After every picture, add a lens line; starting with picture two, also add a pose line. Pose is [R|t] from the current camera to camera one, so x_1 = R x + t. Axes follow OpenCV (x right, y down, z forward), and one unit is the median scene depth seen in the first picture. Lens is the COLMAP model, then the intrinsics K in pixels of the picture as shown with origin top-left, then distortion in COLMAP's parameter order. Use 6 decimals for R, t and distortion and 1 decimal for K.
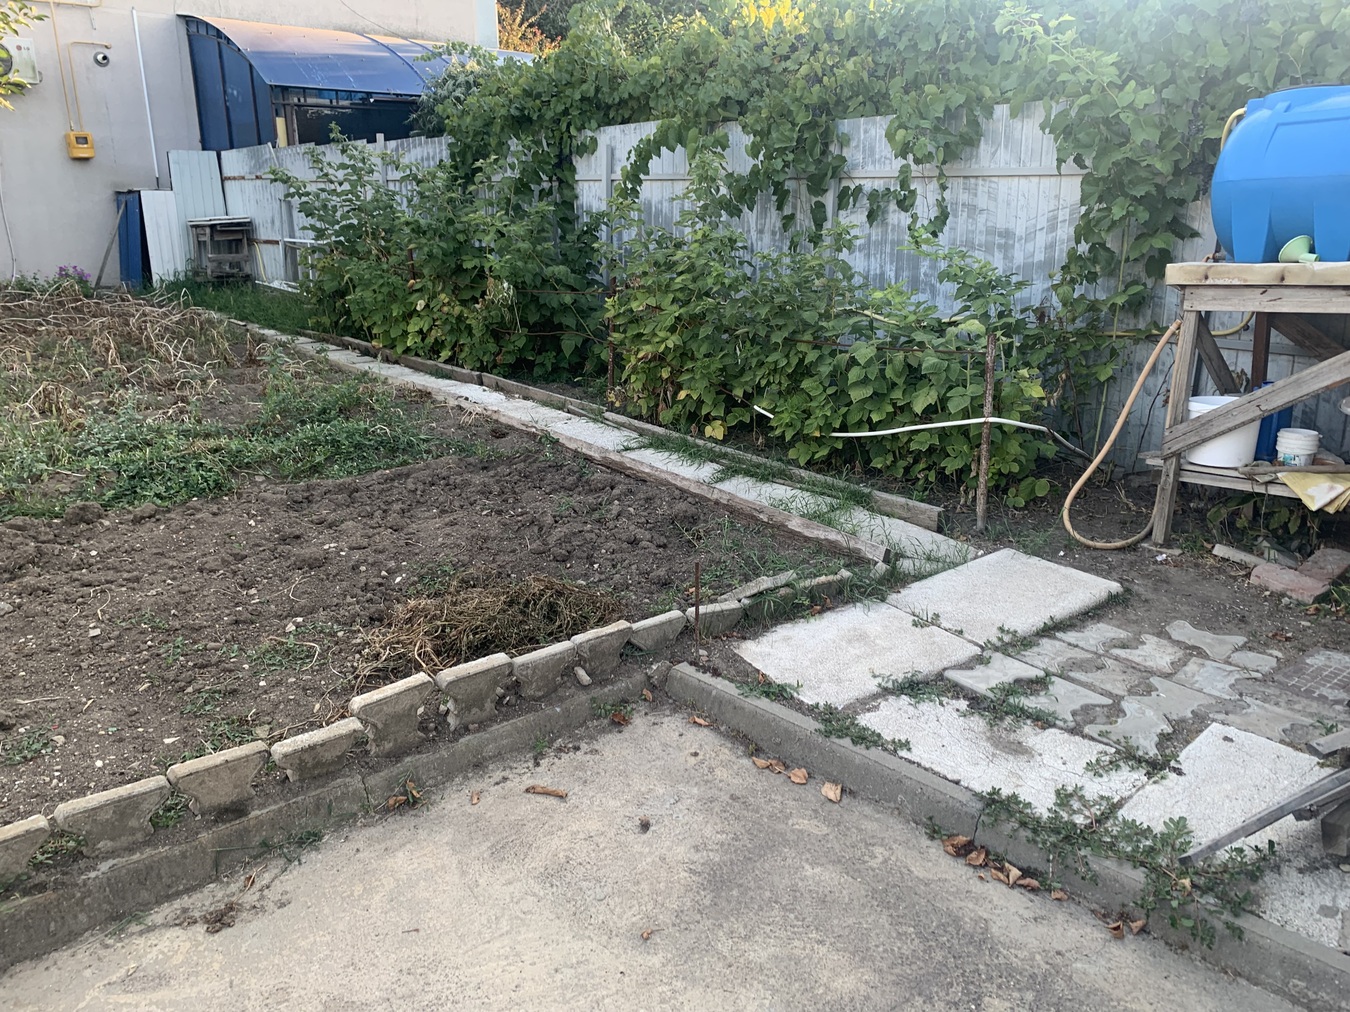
lens RADIAL K [[1030.2, 0, 678.5], [0, 1030.2, 503.5], [0, 0, 1]] dist [0.016900, -0.045356]
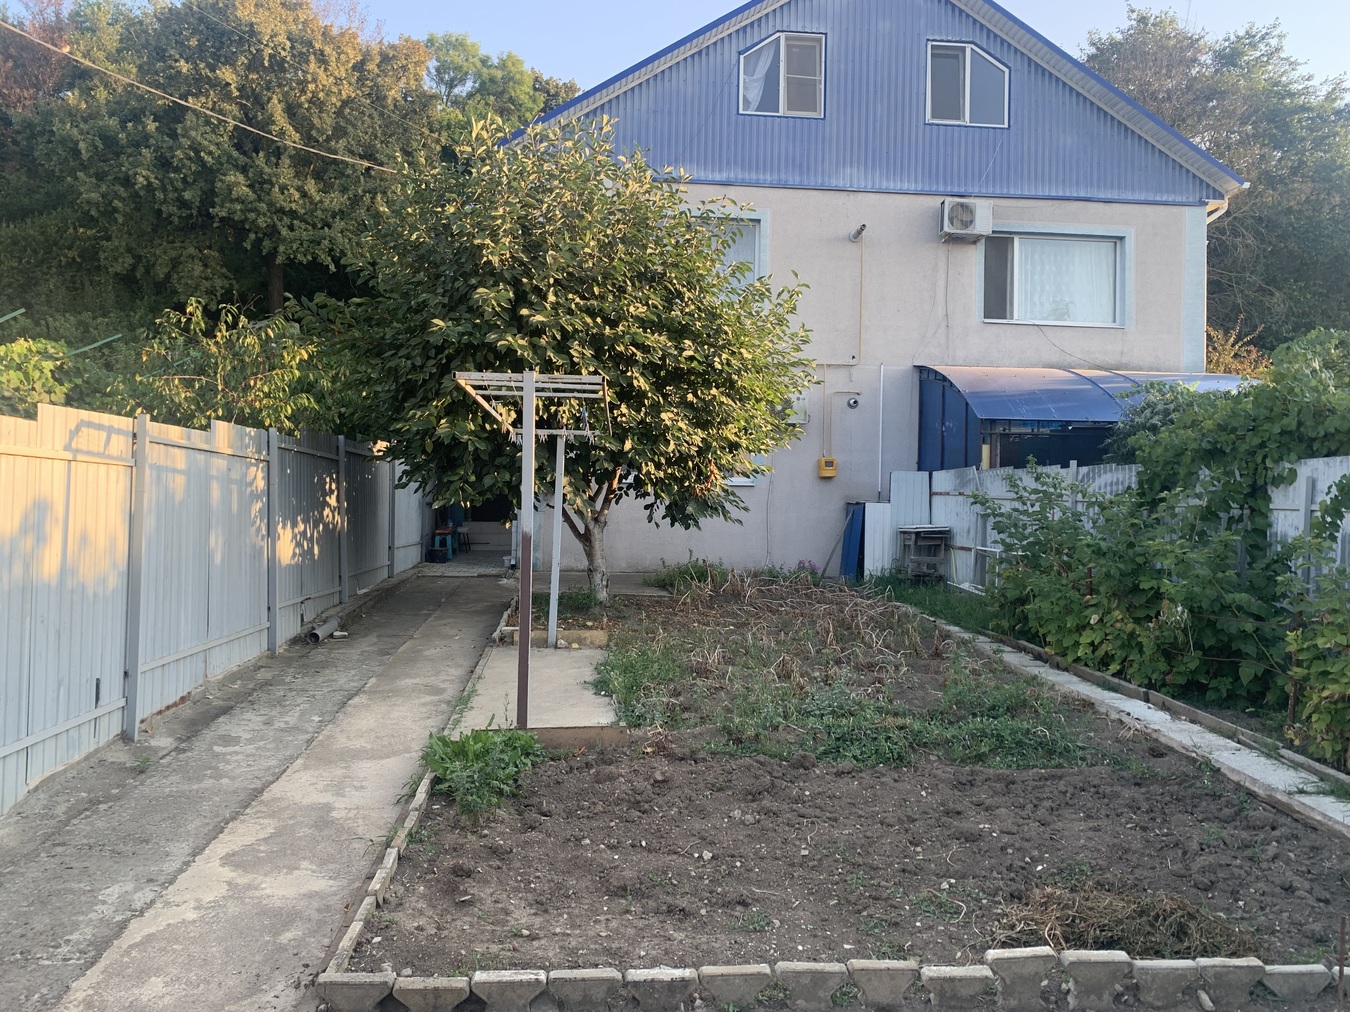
lens RADIAL K [[1030.2, 0, 678.5], [0, 1030.2, 503.5], [0, 0, 1]] dist [0.016900, -0.045356]
pose [[0.804817, 0.025916, -0.592956, 0.042090], [-0.189246, 0.958105, -0.214988, 0.004903], [0.562543, 0.285241, 0.776004, -0.129572]]
